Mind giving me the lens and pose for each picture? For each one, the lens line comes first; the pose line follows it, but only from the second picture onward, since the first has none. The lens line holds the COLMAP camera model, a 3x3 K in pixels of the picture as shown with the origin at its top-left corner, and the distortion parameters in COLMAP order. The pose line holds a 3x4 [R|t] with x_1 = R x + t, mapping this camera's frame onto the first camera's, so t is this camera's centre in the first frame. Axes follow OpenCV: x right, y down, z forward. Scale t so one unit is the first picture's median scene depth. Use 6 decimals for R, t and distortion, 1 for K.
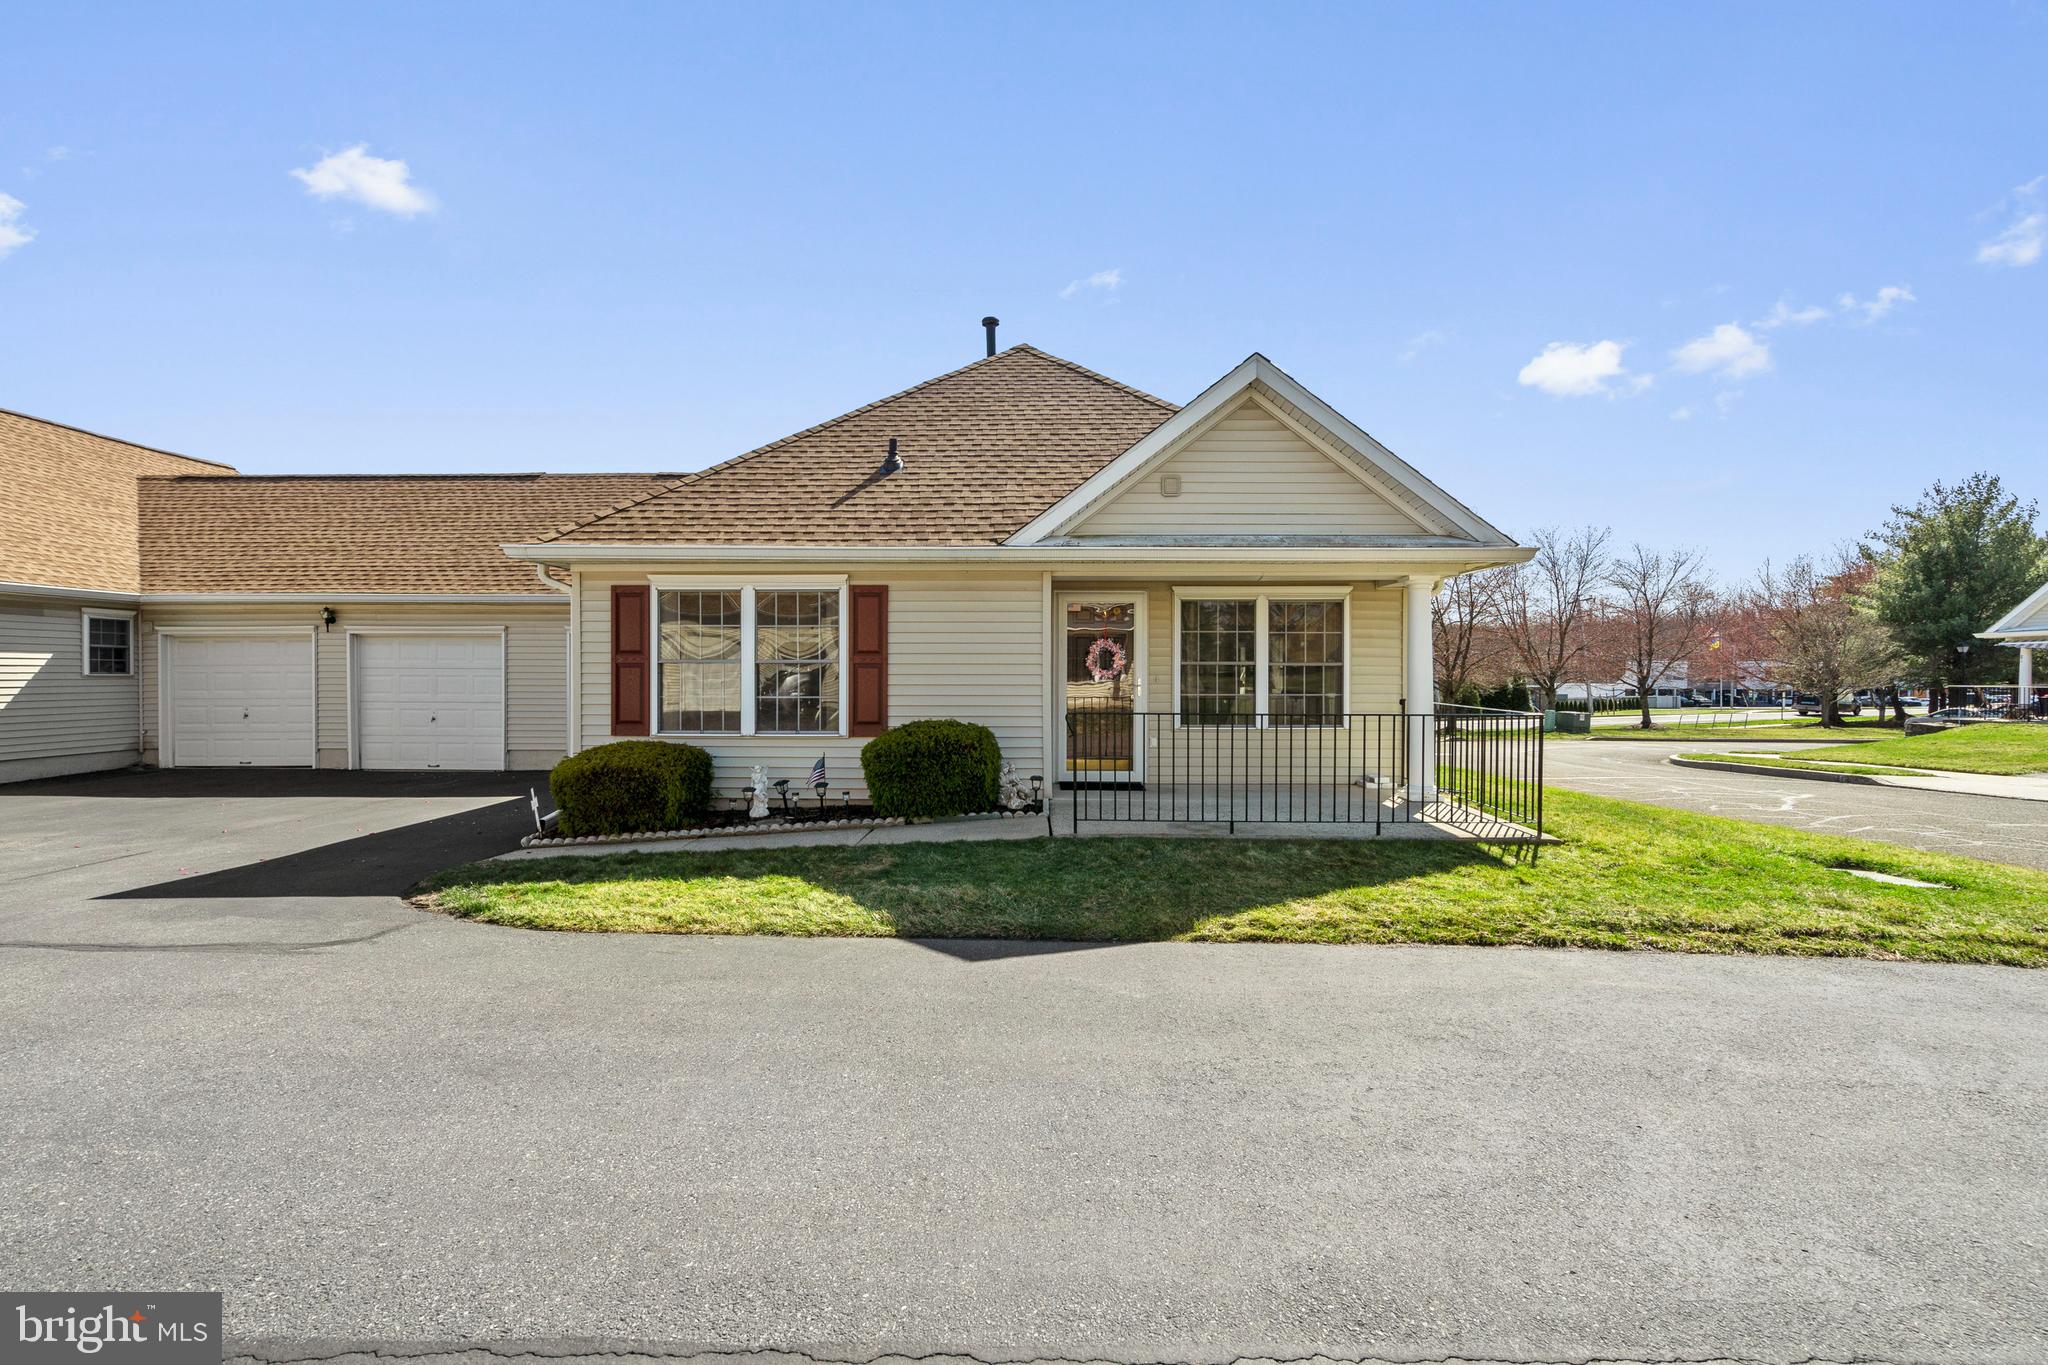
lens RADIAL K [[940.3, 0, 1024.0], [0, 940.3, 682.5], [0, 0, 1]] dist [-0.000096, -0.000009]
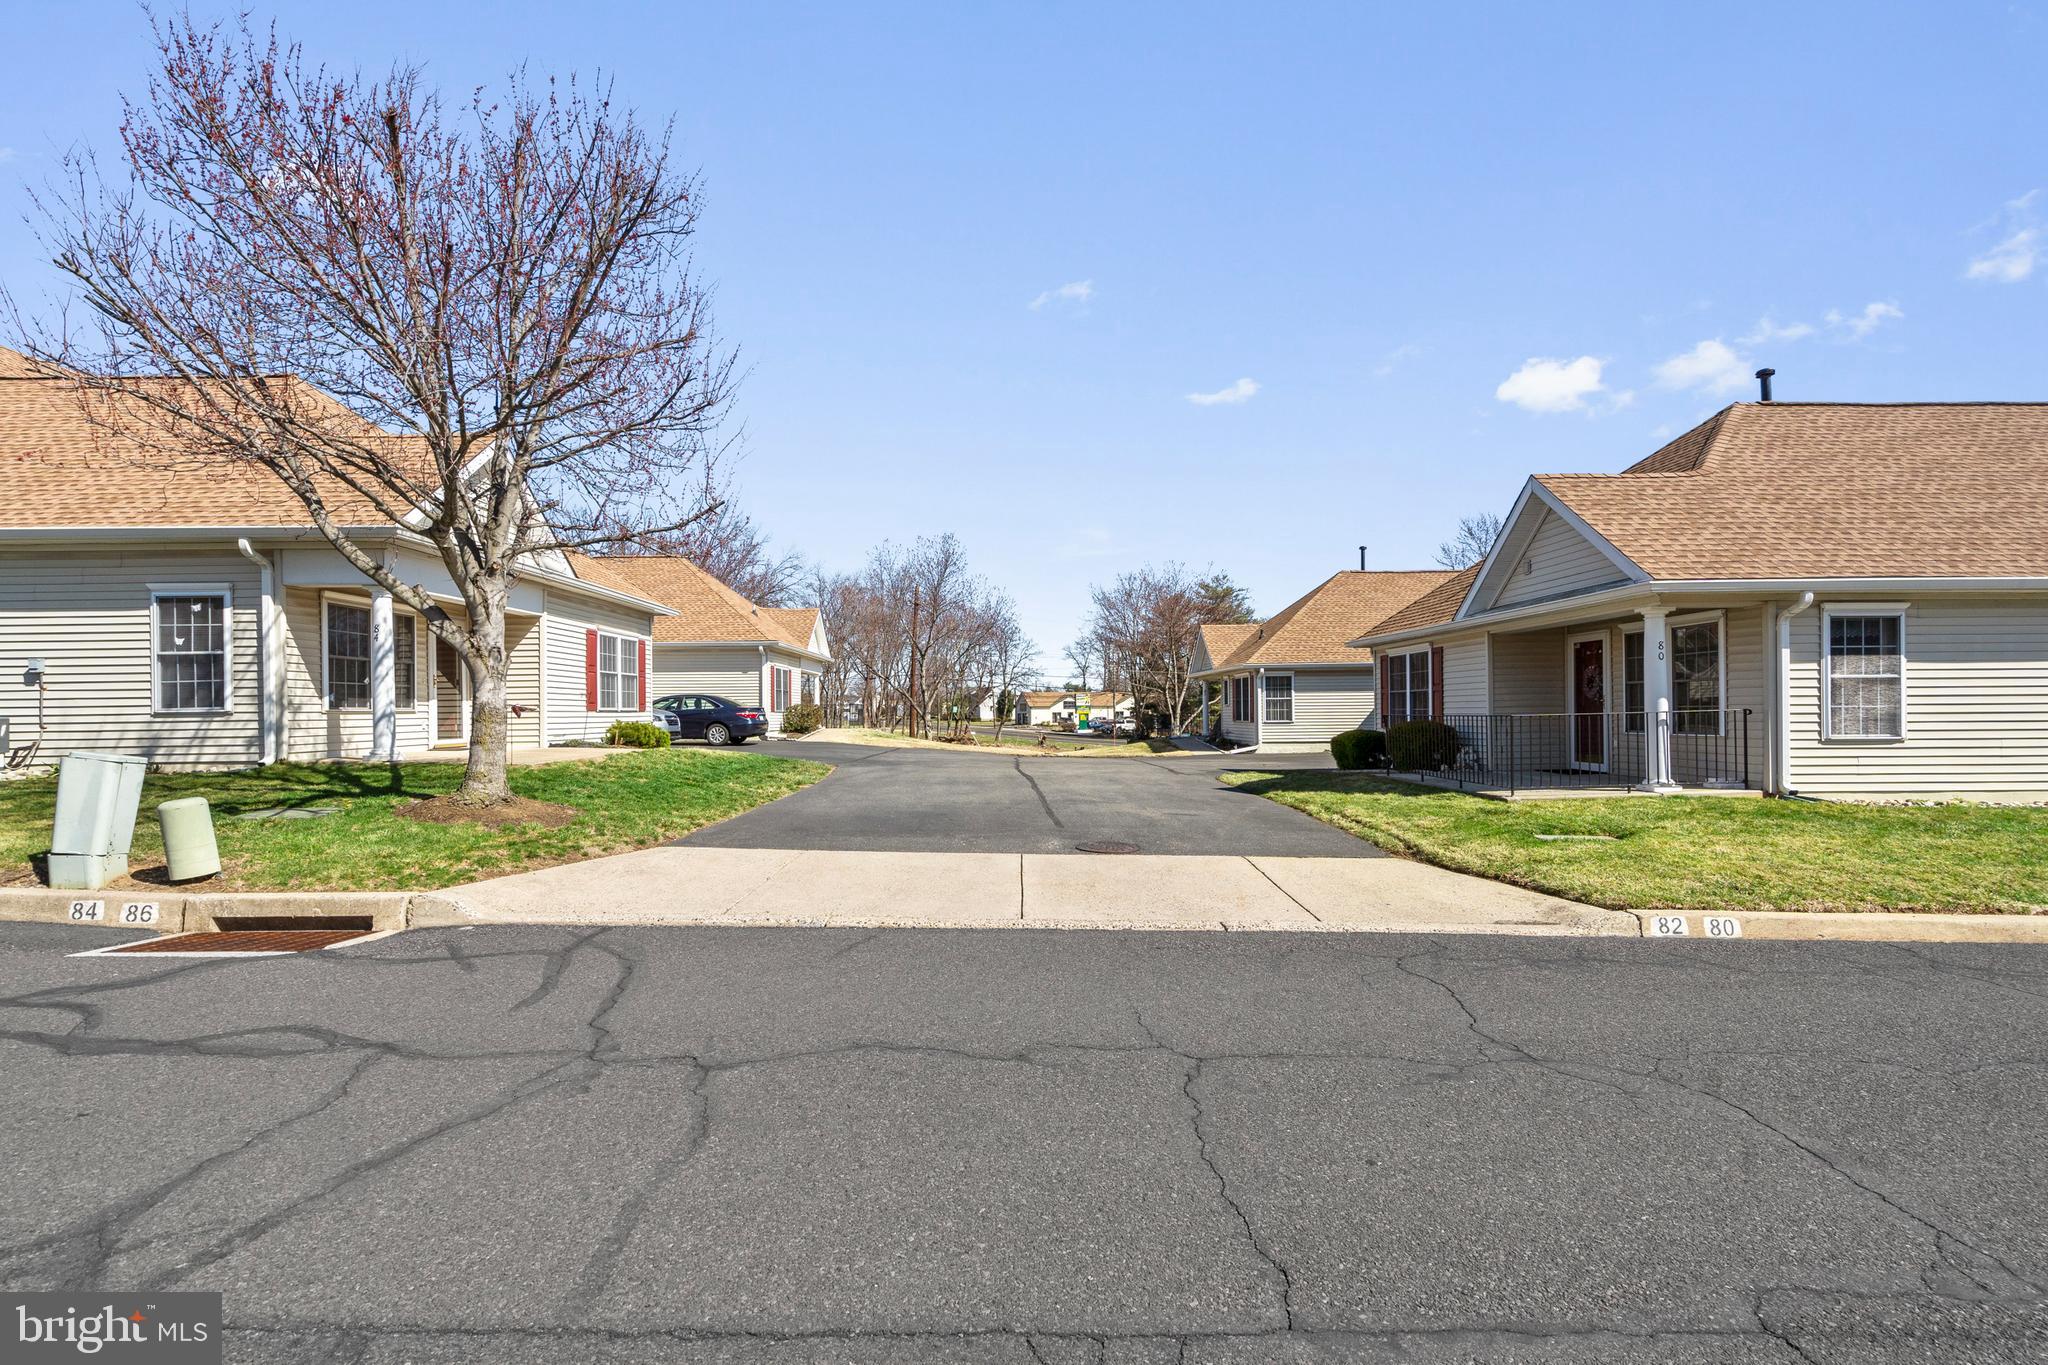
lens RADIAL K [[952.9, 0, 1025.7], [0, 952.9, 710.6], [0, 0, 1]] dist [-0.000714, -0.000082]
pose [[0.040626, -0.004077, -0.999166, 1.624146], [0.002979, 0.999988, -0.003959, 0.023179], [0.999170, -0.002816, 0.040637, 0.133734]]
